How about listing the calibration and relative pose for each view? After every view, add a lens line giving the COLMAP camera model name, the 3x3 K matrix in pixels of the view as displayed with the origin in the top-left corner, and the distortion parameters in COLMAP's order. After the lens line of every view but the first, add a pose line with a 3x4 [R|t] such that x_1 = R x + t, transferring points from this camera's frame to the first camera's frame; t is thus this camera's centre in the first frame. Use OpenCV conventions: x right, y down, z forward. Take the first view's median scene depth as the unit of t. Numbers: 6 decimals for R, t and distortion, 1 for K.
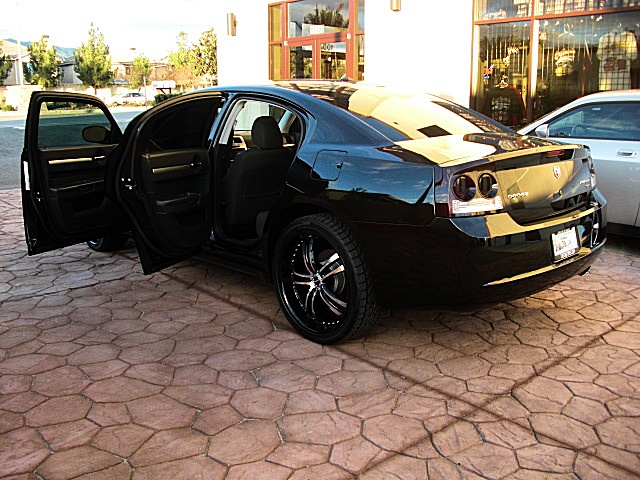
lens RADIAL K [[638.3, 0, 313.1], [0, 638.3, 241.4], [0, 0, 1]] dist [-0.204758, 0.192624]
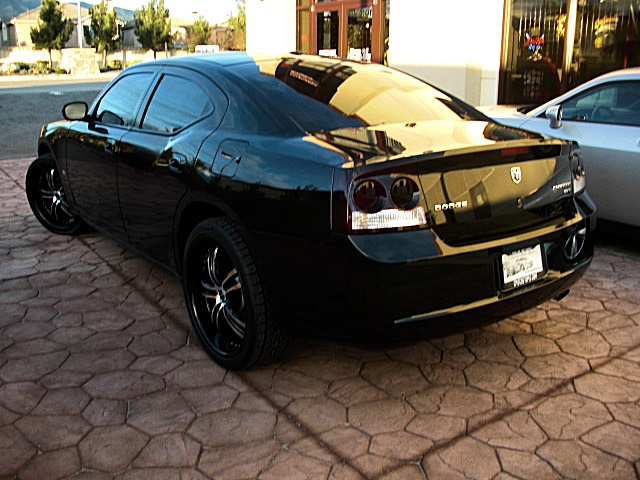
lens RADIAL K [[638.3, 0, 313.1], [0, 638.3, 241.4], [0, 0, 1]] dist [-0.204758, 0.192624]
pose [[0.994589, 0.037790, -0.096770, 0.204512], [-0.032686, 0.998017, 0.053791, -0.058149], [0.098611, -0.050337, 0.993852, 0.178925]]
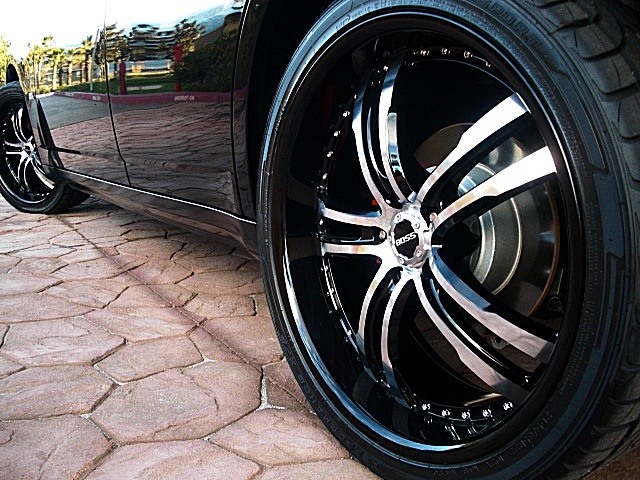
lens RADIAL K [[638.3, 0, 313.1], [0, 638.3, 241.4], [0, 0, 1]] dist [-0.204758, 0.192624]
pose [[0.988989, 0.038240, -0.142960, 0.005037], [-0.041387, 0.998960, -0.019108, 0.068903], [0.142081, 0.024814, 0.989544, 0.754045]]
